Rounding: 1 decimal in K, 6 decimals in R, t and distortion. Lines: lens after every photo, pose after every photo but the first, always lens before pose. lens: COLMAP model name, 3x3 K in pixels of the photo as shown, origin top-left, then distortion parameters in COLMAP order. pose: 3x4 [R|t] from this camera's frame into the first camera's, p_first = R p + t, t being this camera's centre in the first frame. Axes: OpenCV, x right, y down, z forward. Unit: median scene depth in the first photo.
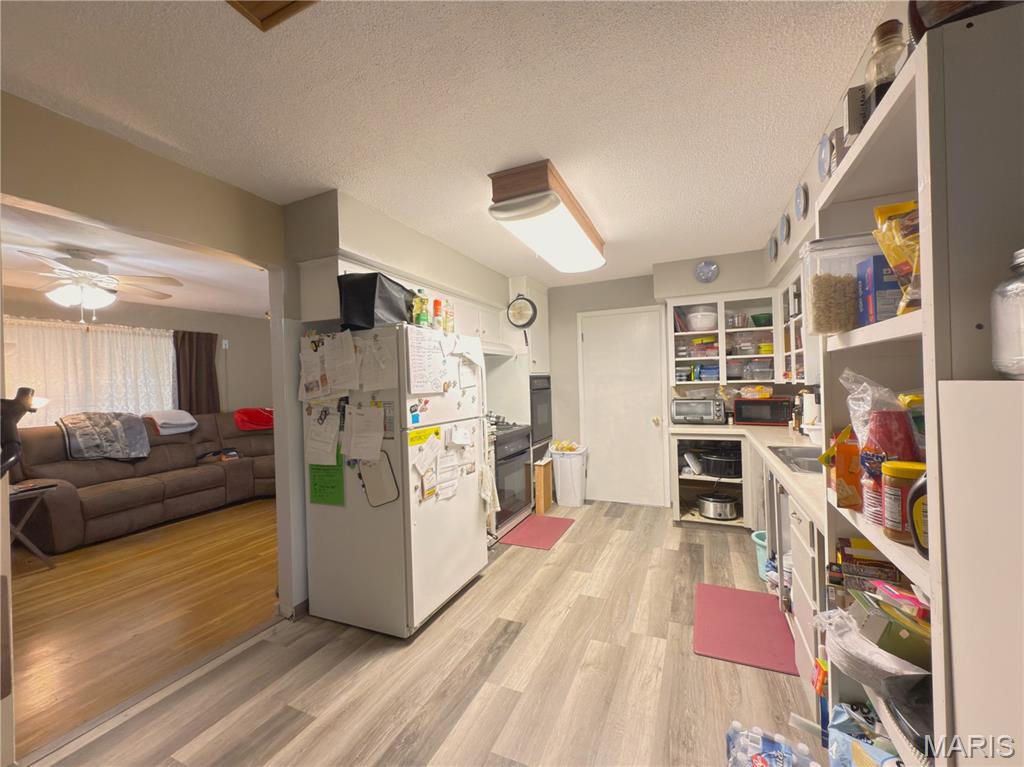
lens RADIAL K [[417.3, 0, 514.0], [0, 417.3, 382.8], [0, 0, 1]] dist [-0.000463, 0.000132]
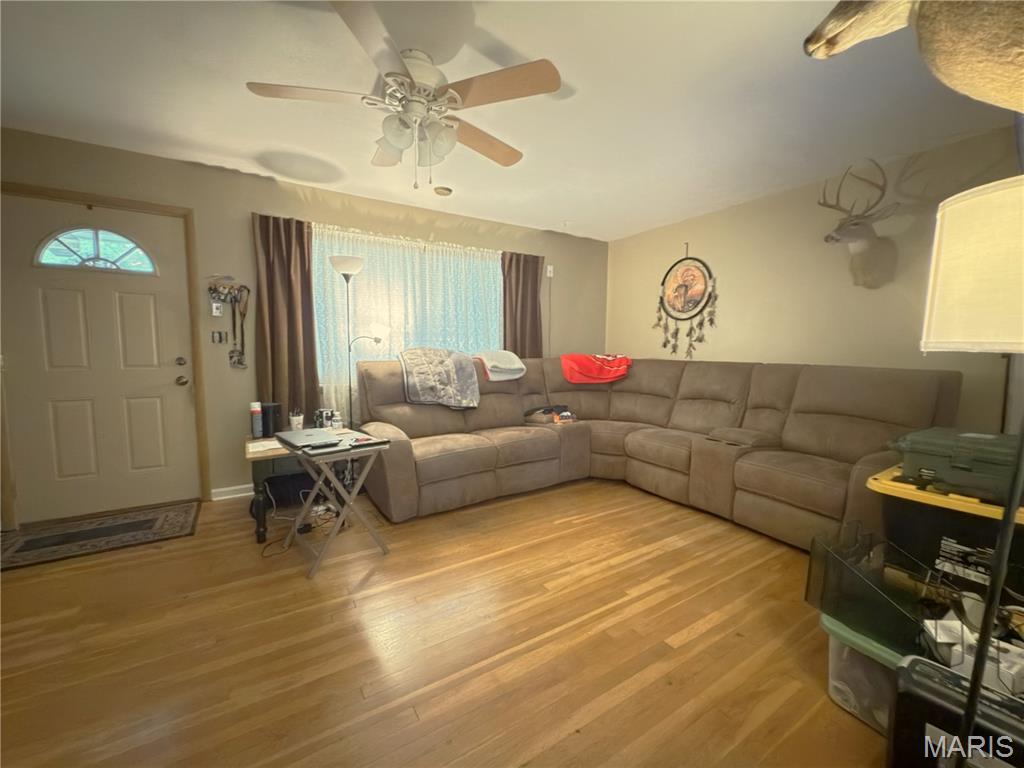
lens RADIAL K [[413.2, 0, 513.6], [0, 413.2, 381.9], [0, 0, 1]] dist [0.000082, 0.000192]
pose [[0.829109, 0.083075, -0.552881, -0.403874], [-0.031163, 0.994228, 0.102659, 0.048930], [0.558218, -0.067886, 0.826912, 0.405650]]
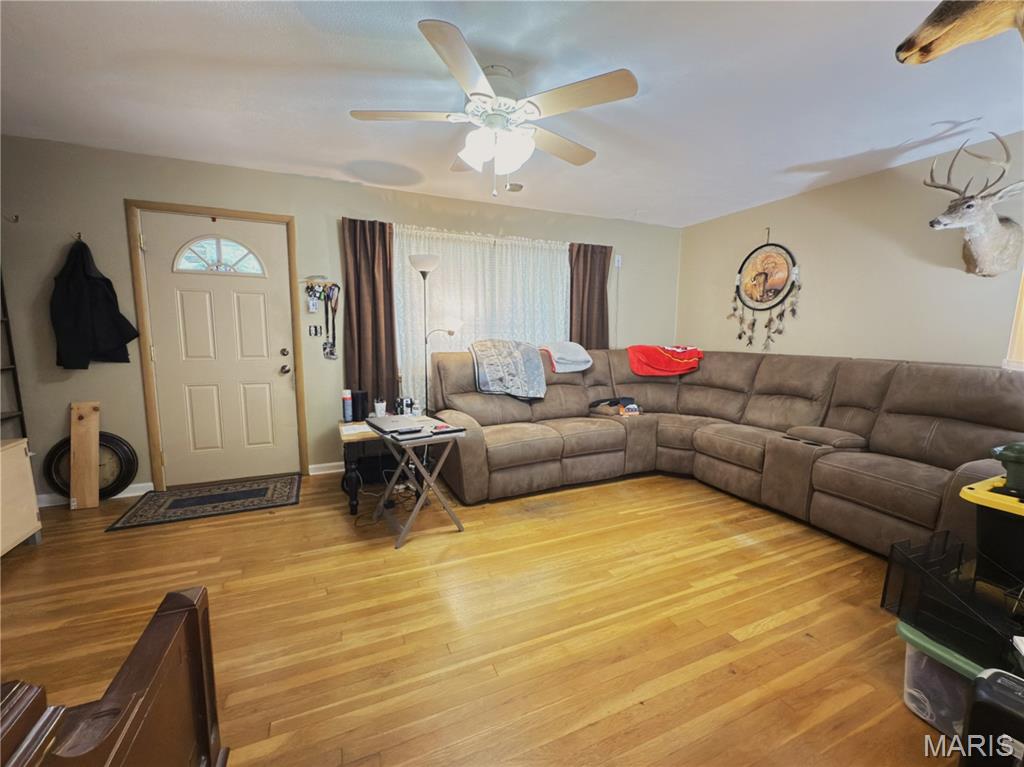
lens RADIAL K [[417.3, 0, 514.0], [0, 417.3, 382.8], [0, 0, 1]] dist [-0.000463, 0.000132]
pose [[0.739621, 0.116158, -0.662924, -0.395483], [-0.028744, 0.989547, 0.141319, 0.036357], [0.672410, -0.085468, 0.735228, 0.375023]]
